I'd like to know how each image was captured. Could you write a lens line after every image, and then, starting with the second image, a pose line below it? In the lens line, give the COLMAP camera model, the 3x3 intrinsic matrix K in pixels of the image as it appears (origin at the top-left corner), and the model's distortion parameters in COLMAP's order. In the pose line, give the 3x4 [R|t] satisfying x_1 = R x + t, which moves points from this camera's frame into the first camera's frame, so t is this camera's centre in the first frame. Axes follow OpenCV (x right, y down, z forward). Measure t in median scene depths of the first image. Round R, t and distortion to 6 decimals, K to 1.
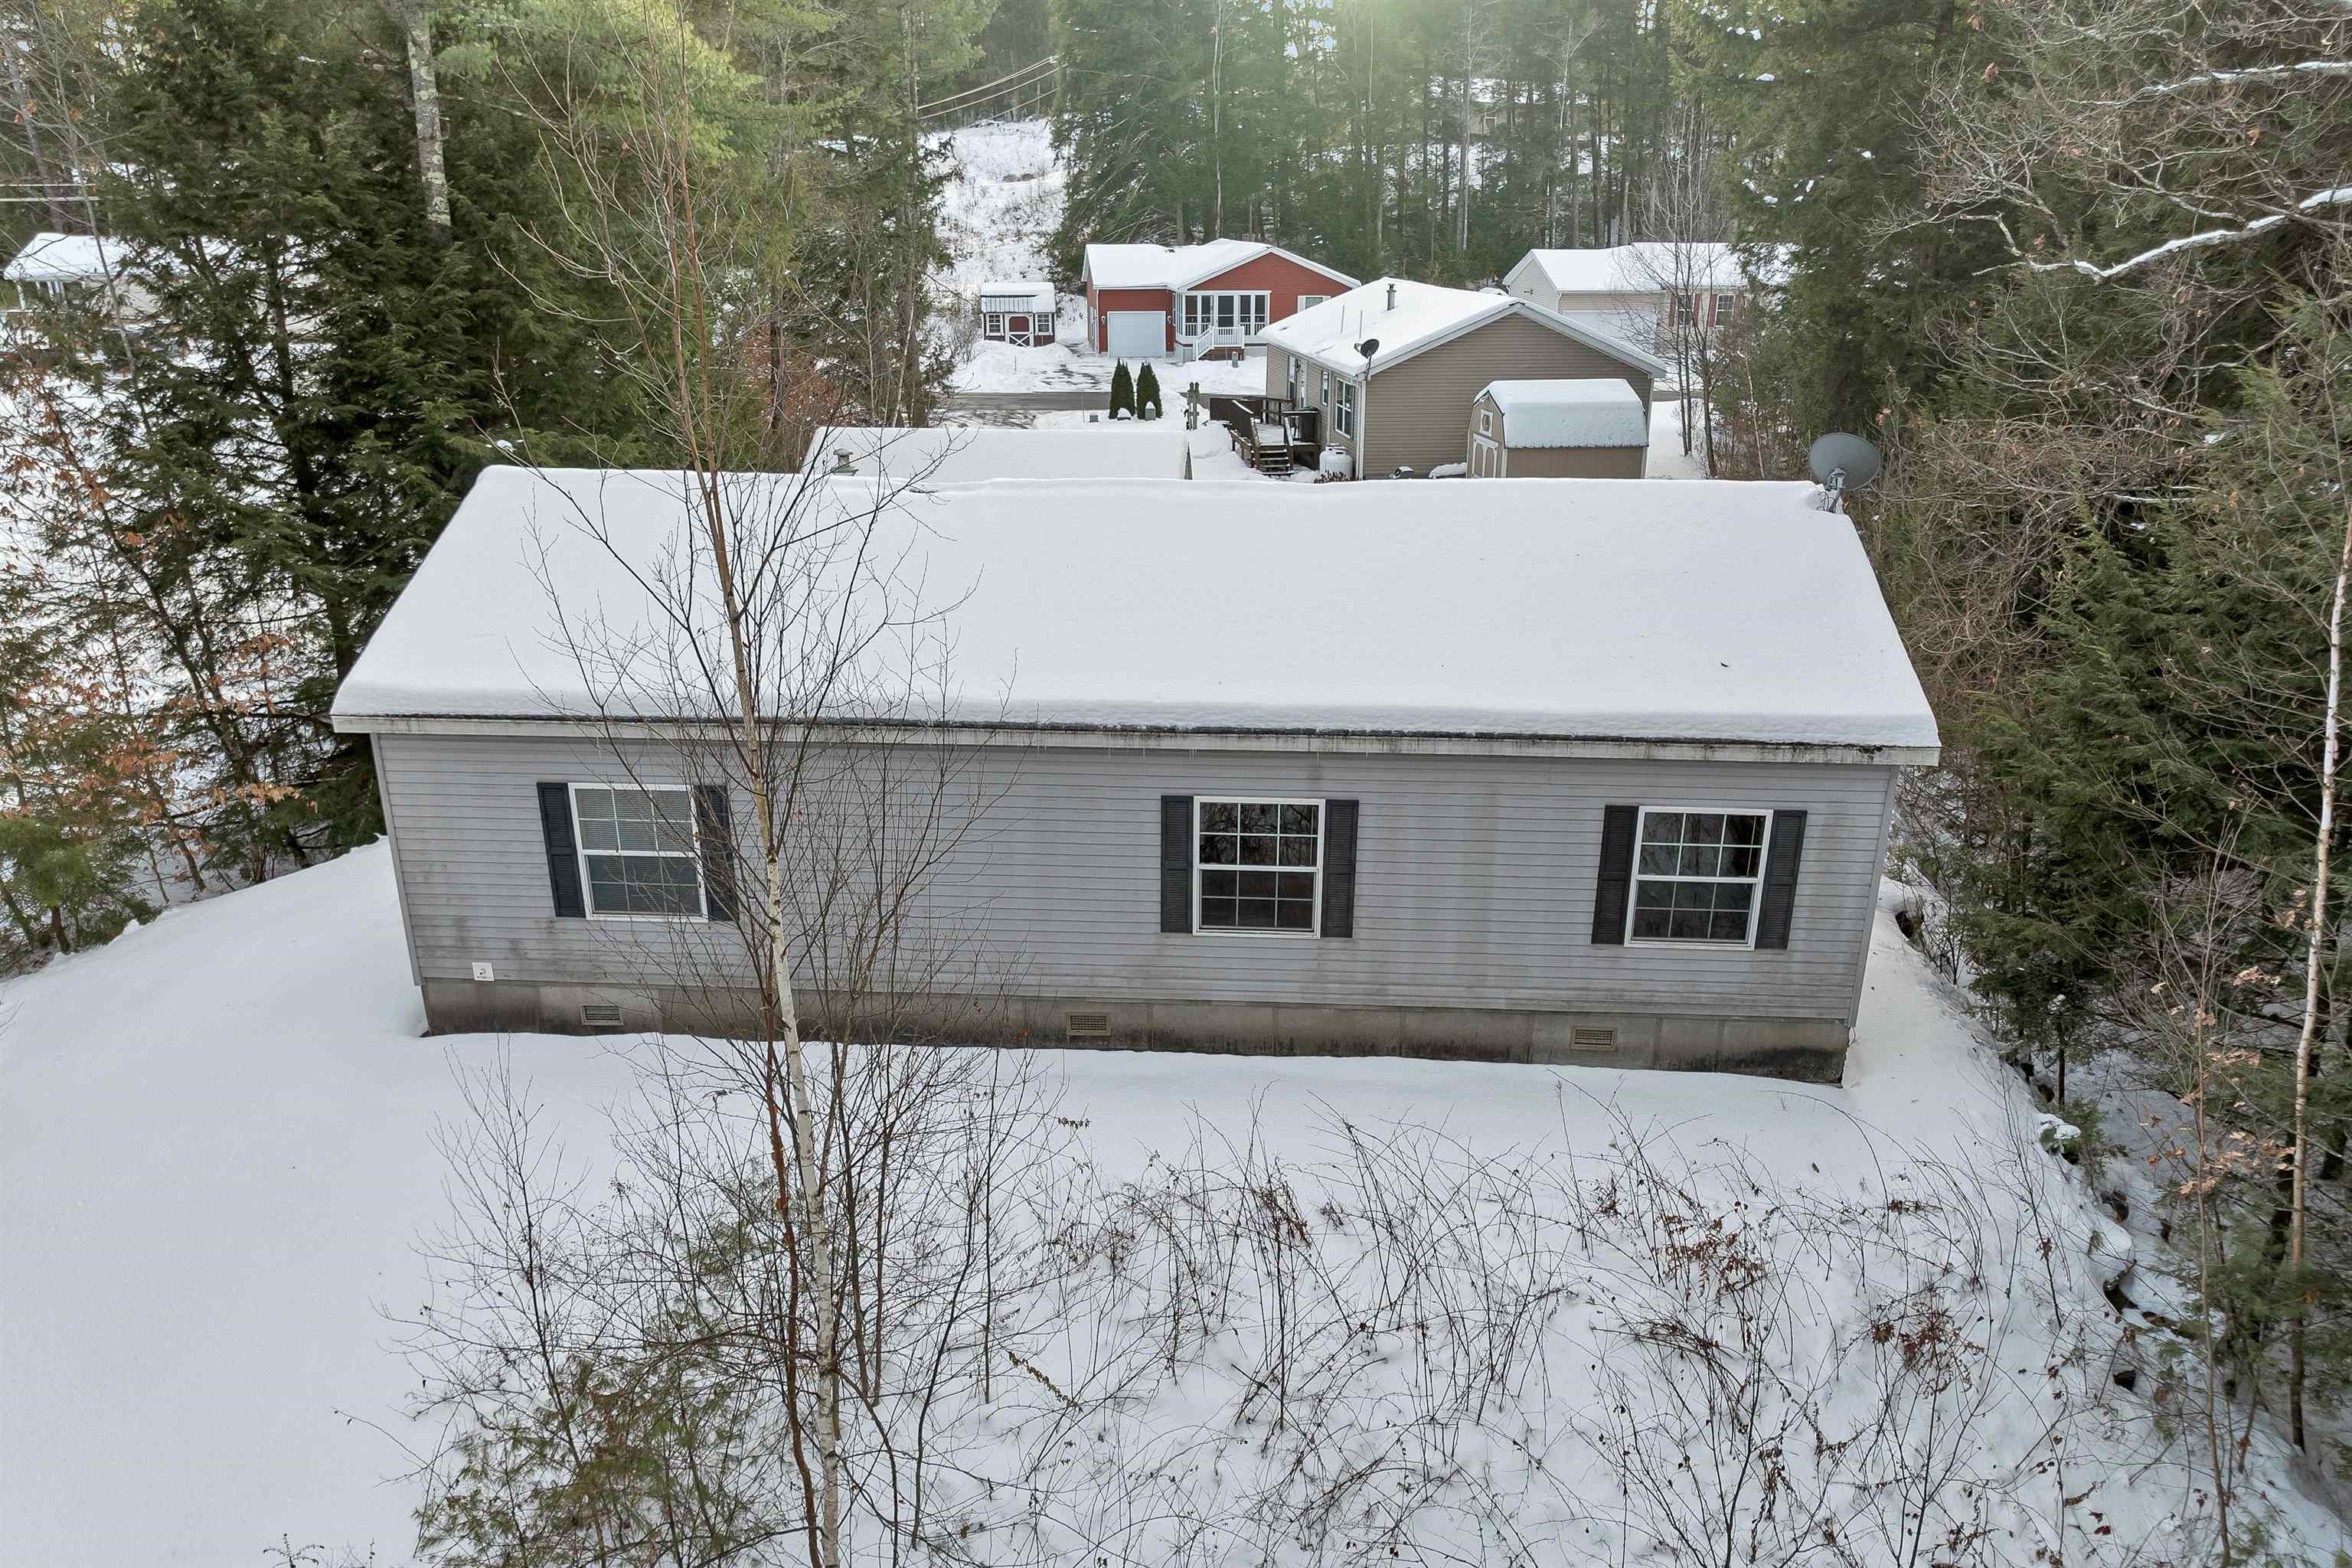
lens RADIAL K [[1676.2, 0, 1174.1], [0, 1676.2, 851.7], [0, 0, 1]] dist [-0.035609, -0.000843]
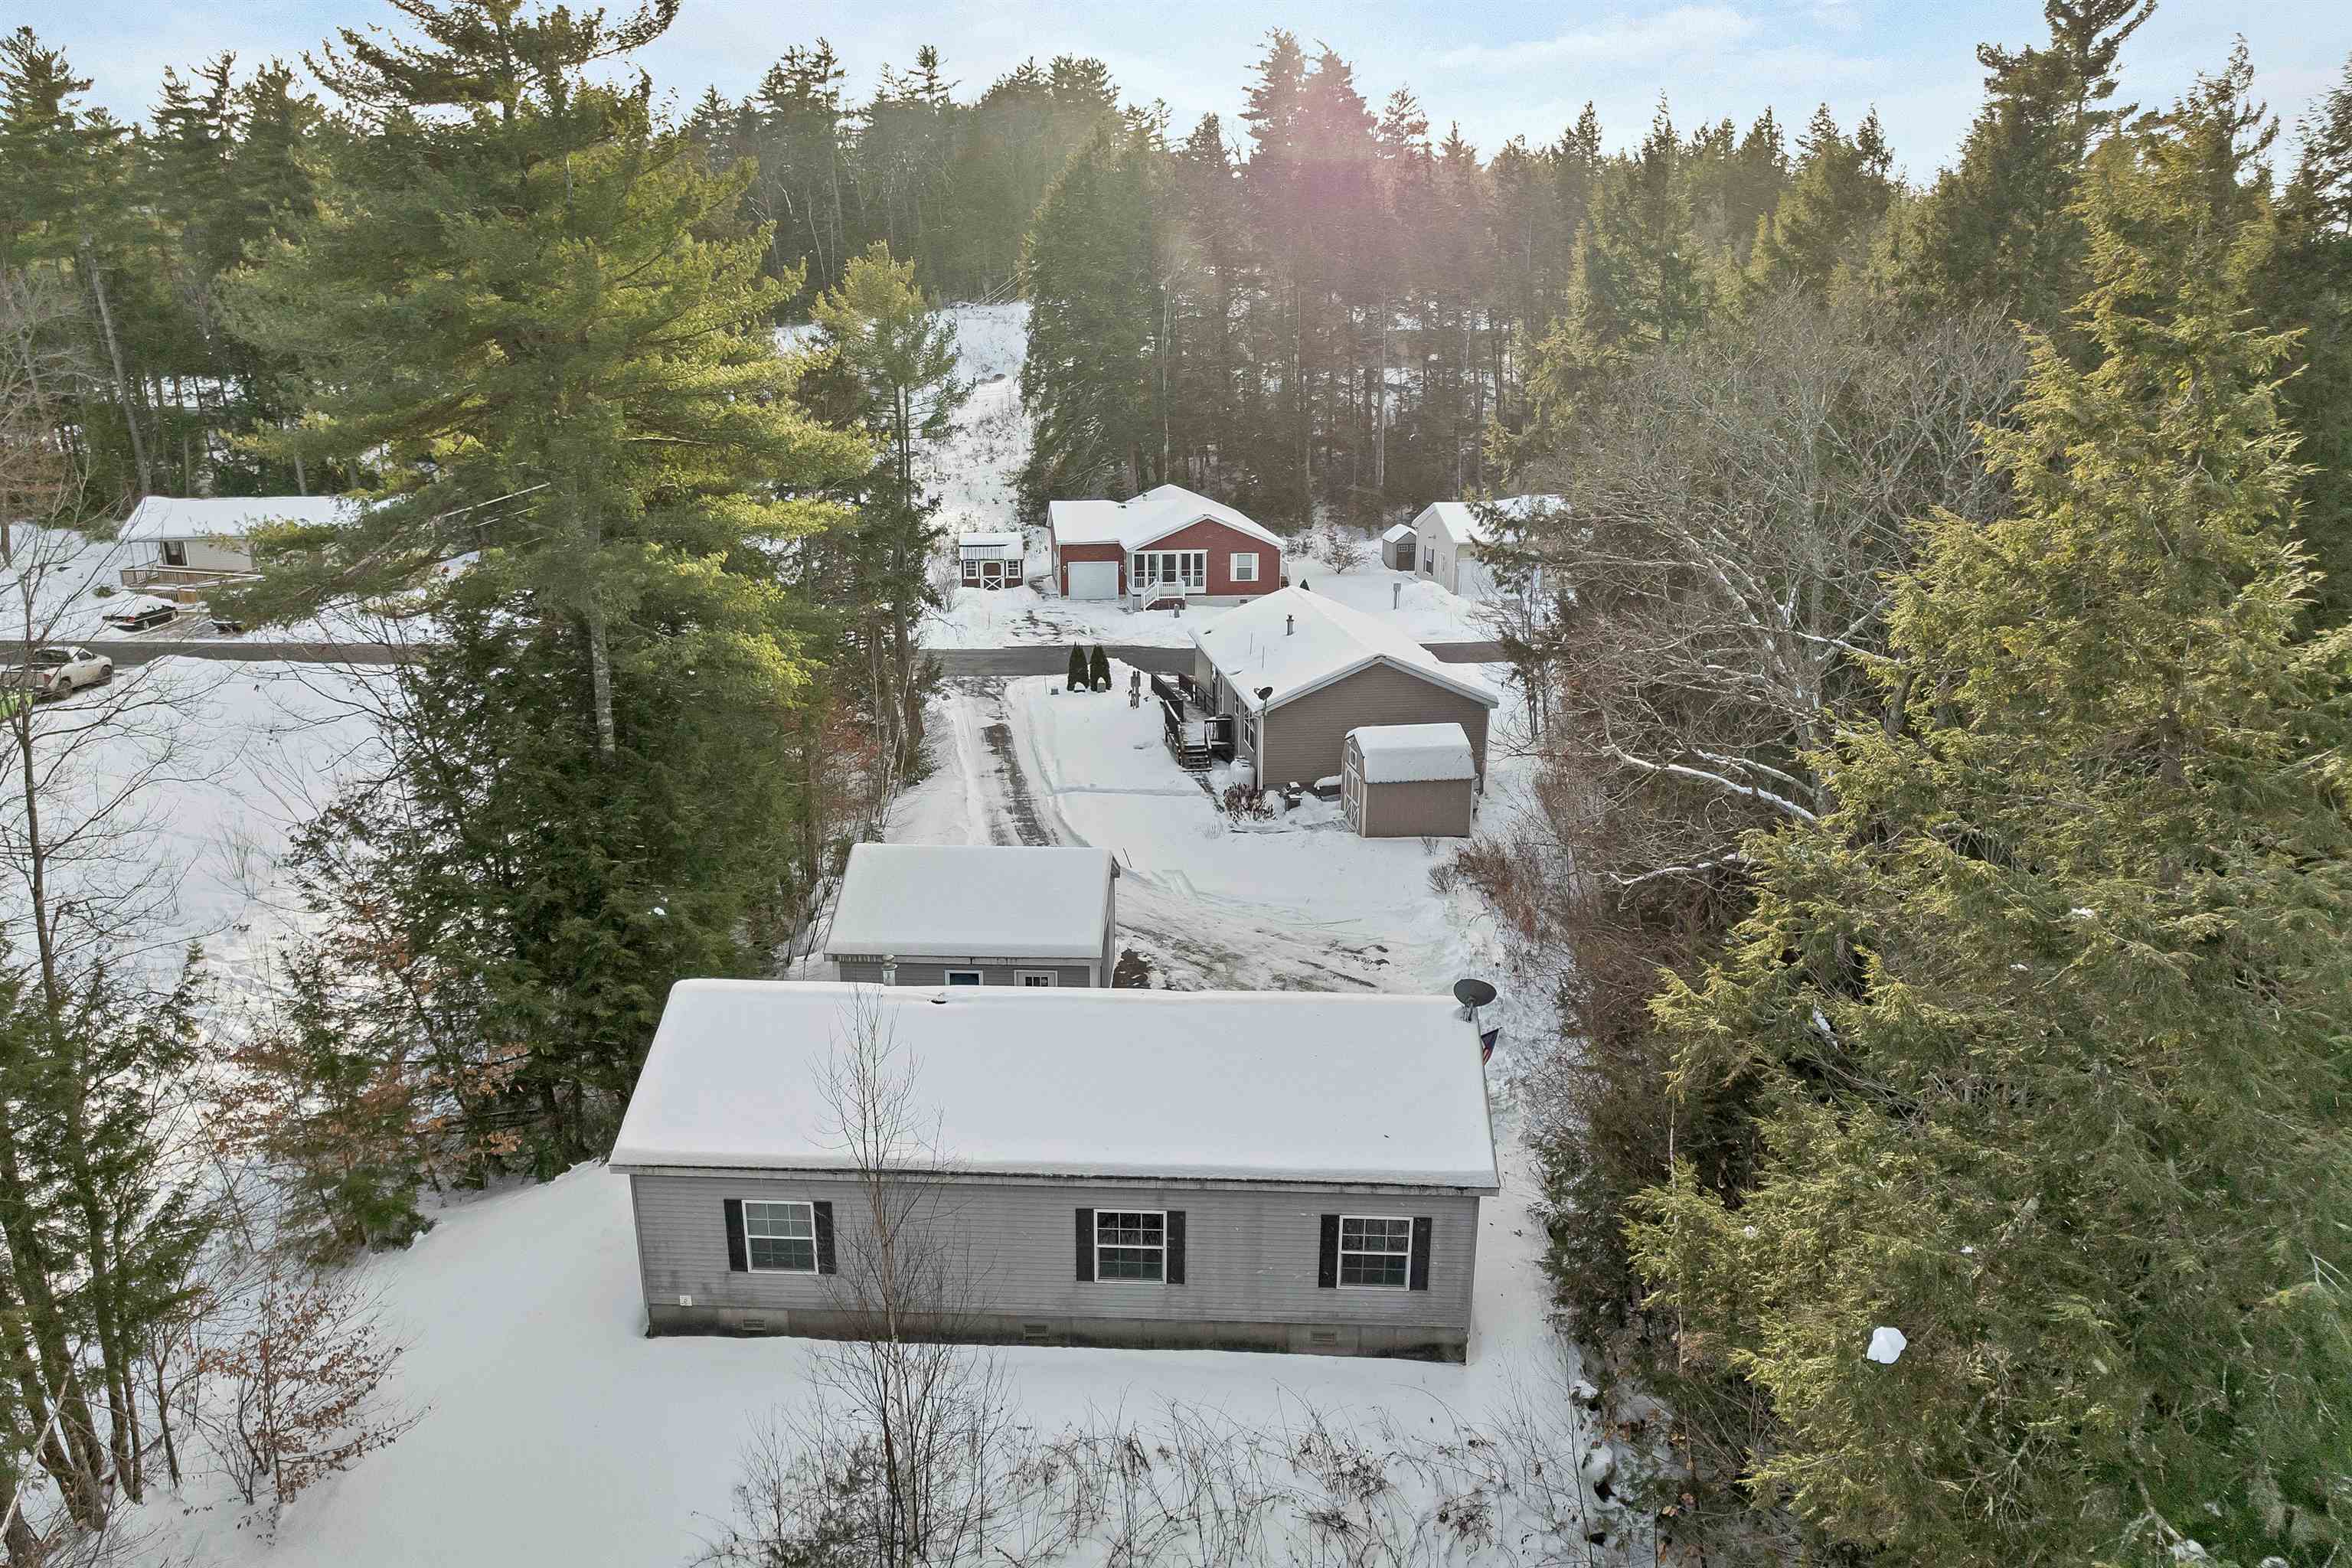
lens RADIAL K [[1676.2, 0, 1174.1], [0, 1676.2, 851.7], [0, 0, 1]] dist [-0.035609, -0.000843]
pose [[0.999843, -0.002367, 0.017565, 0.064700], [0.003263, 0.998685, -0.051170, -0.311522], [-0.017421, 0.051219, 0.998535, -0.782099]]
